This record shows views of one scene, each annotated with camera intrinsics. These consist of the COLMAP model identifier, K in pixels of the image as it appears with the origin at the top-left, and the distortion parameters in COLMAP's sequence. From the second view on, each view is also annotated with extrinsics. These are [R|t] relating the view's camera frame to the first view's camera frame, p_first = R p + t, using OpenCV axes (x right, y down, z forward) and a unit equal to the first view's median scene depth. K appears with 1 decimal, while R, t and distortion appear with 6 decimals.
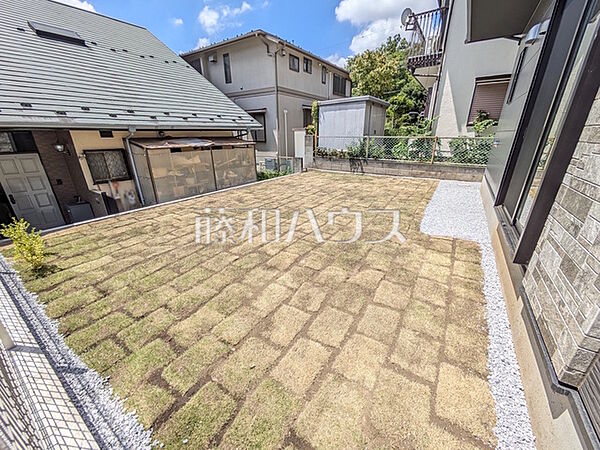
lens RADIAL K [[237.4, 0, 301.0], [0, 237.4, 225.8], [0, 0, 1]] dist [-0.001774, 0.000659]
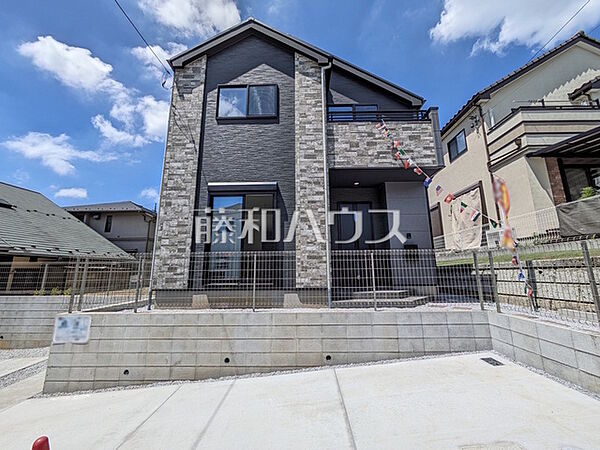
lens RADIAL K [[237.4, 0, 301.0], [0, 237.4, 225.8], [0, 0, 1]] dist [-0.001774, 0.000659]
pose [[0.843355, 0.098692, 0.528217, -0.115346], [0.197432, 0.857328, -0.475405, 0.471453], [-0.499773, 0.505222, 0.703546, -1.017888]]
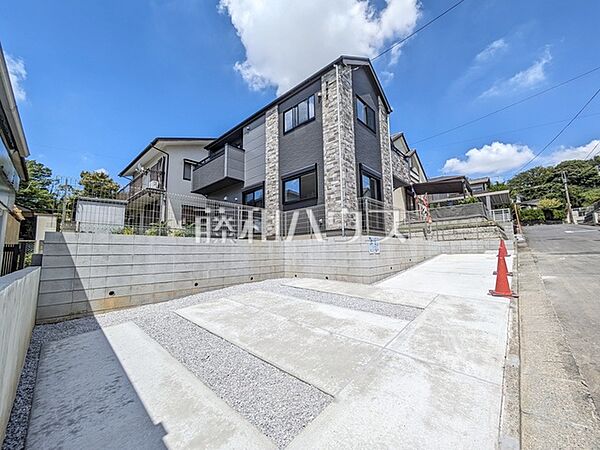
lens RADIAL K [[237.4, 0, 301.0], [0, 237.4, 225.8], [0, 0, 1]] dist [-0.001774, 0.000659]
pose [[0.161059, 0.115689, 0.980141, -1.114847], [0.369260, 0.913914, -0.168550, 0.299068], [-0.915264, 0.389073, 0.104475, -0.142844]]
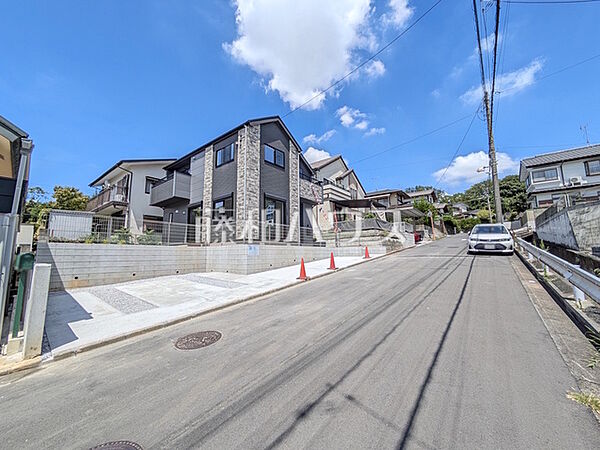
lens RADIAL K [[237.4, 0, 301.0], [0, 237.4, 225.8], [0, 0, 1]] dist [-0.001774, 0.000659]
pose [[0.091568, 0.127361, 0.987621, -1.551543], [0.367511, 0.917450, -0.152386, 0.489820], [-0.925500, 0.376915, 0.037202, -0.613642]]
